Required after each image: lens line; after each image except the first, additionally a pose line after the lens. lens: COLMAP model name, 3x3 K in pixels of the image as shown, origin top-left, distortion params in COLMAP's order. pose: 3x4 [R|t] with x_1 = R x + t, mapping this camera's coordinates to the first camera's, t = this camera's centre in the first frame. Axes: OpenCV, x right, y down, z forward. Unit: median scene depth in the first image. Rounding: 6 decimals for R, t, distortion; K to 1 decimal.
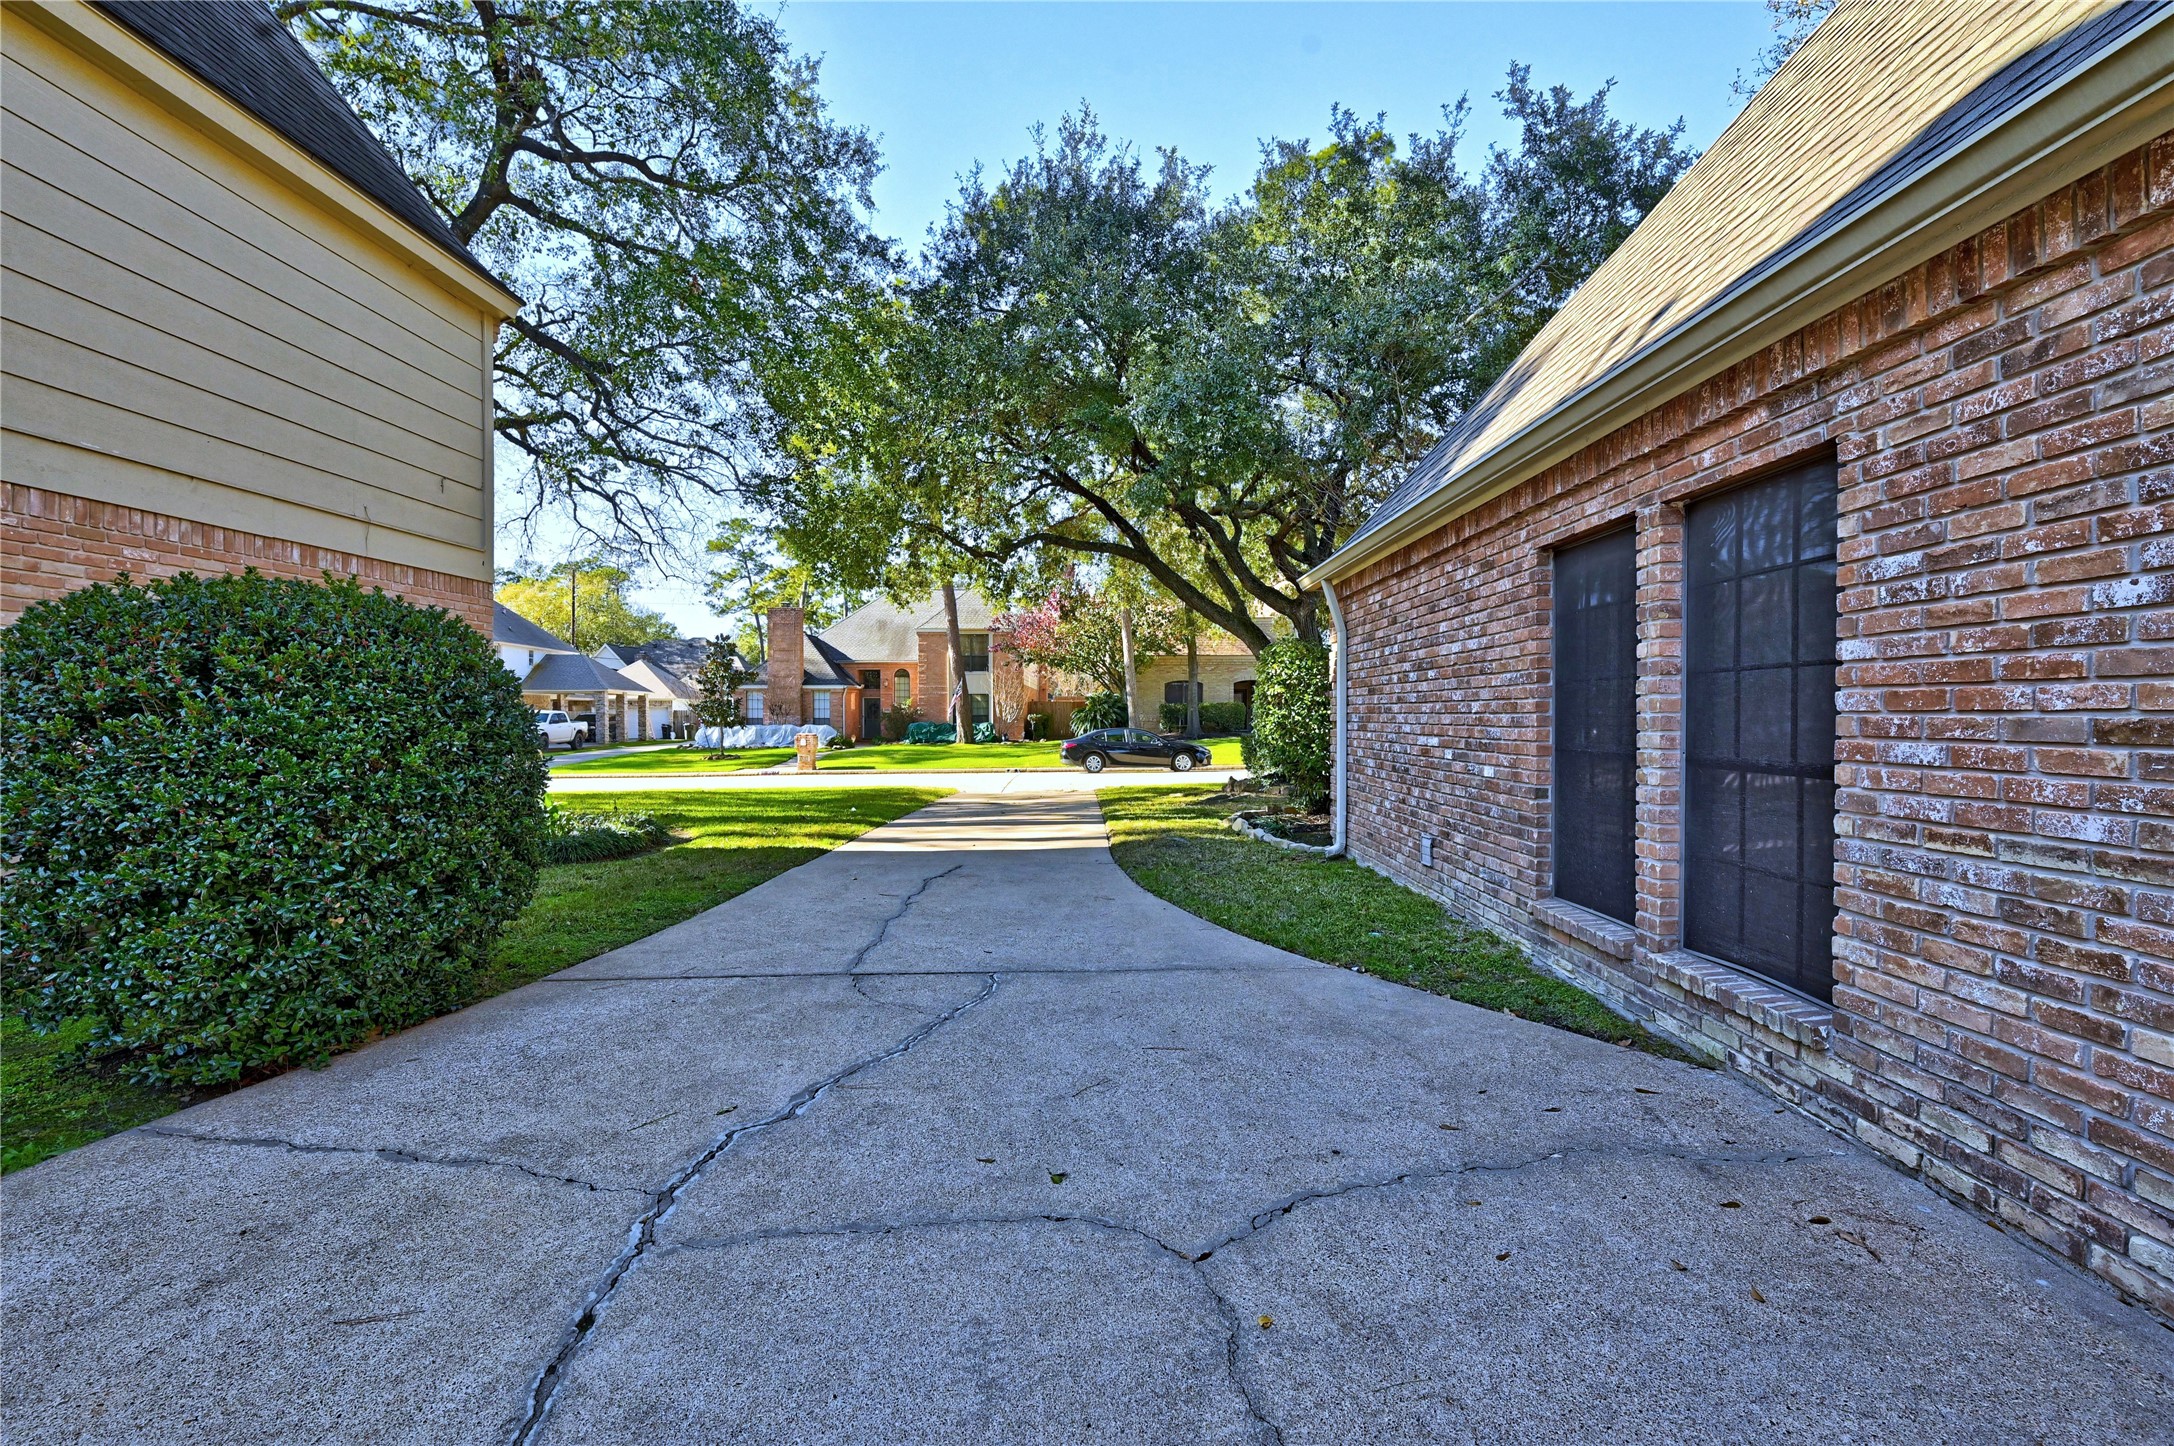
lens RADIAL K [[947.7, 0, 1087.3], [0, 947.7, 718.5], [0, 0, 1]] dist [0.002115, 0.000164]
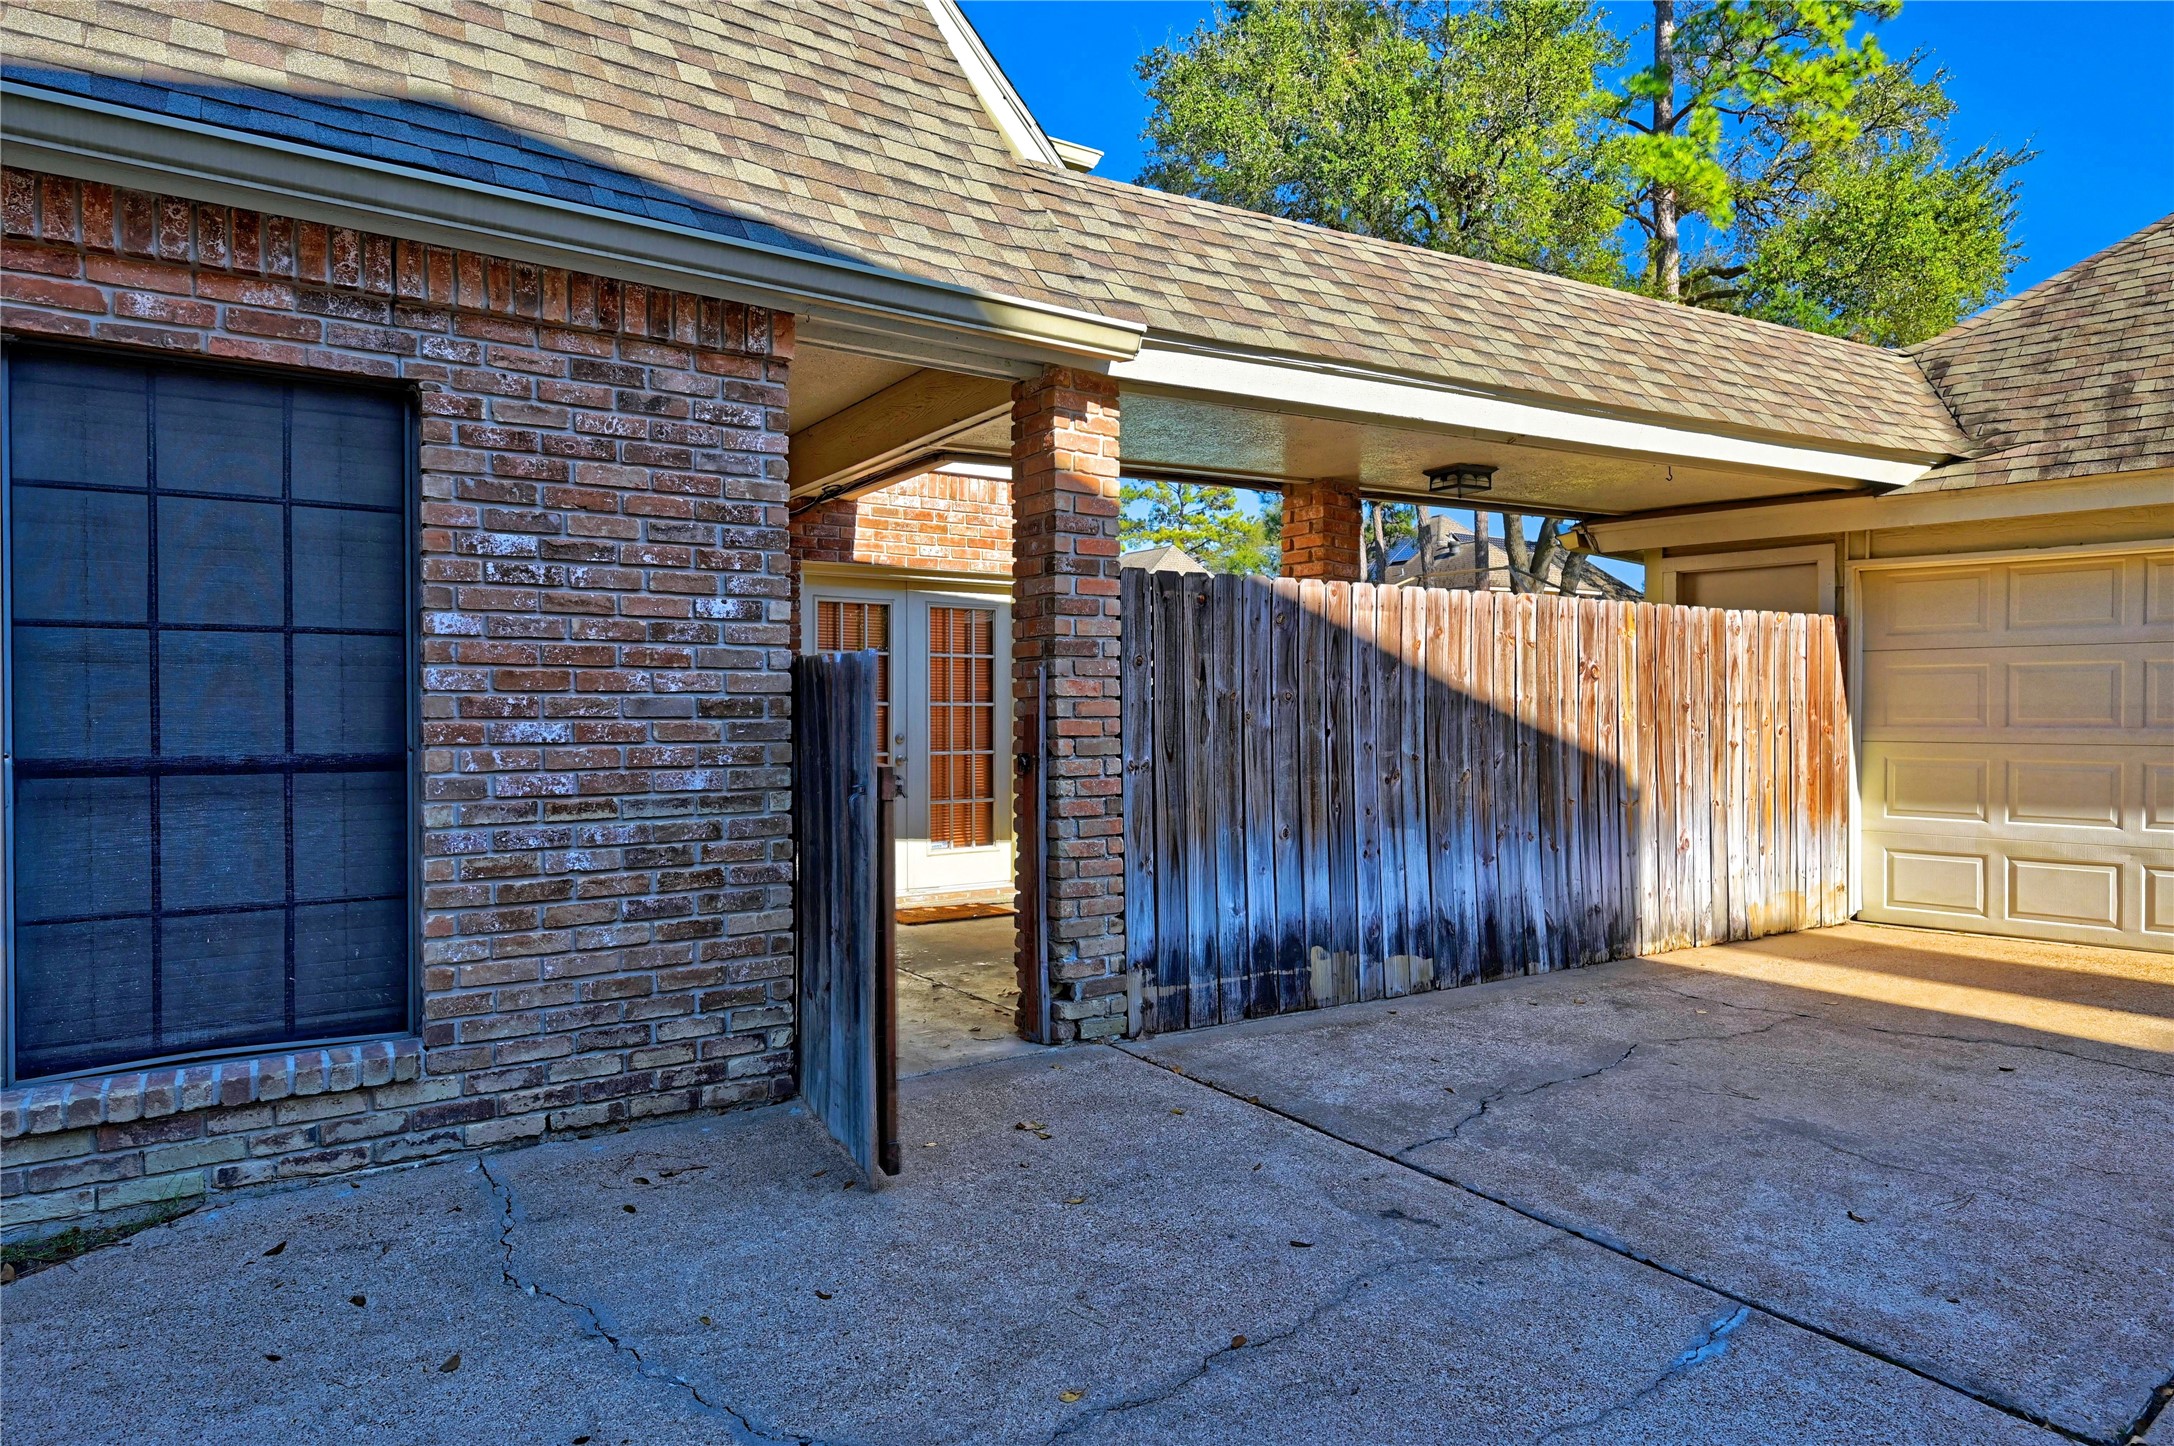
lens RADIAL K [[1279.1, 0, 1087.1], [0, 1279.1, 714.4], [0, 0, 1]] dist [-0.007187, 0.000370]
pose [[-0.577814, -0.002577, 0.816165, -0.635586], [0.004776, 0.999967, 0.006538, 0.011861], [-0.816155, 0.007676, -0.577782, 1.379979]]
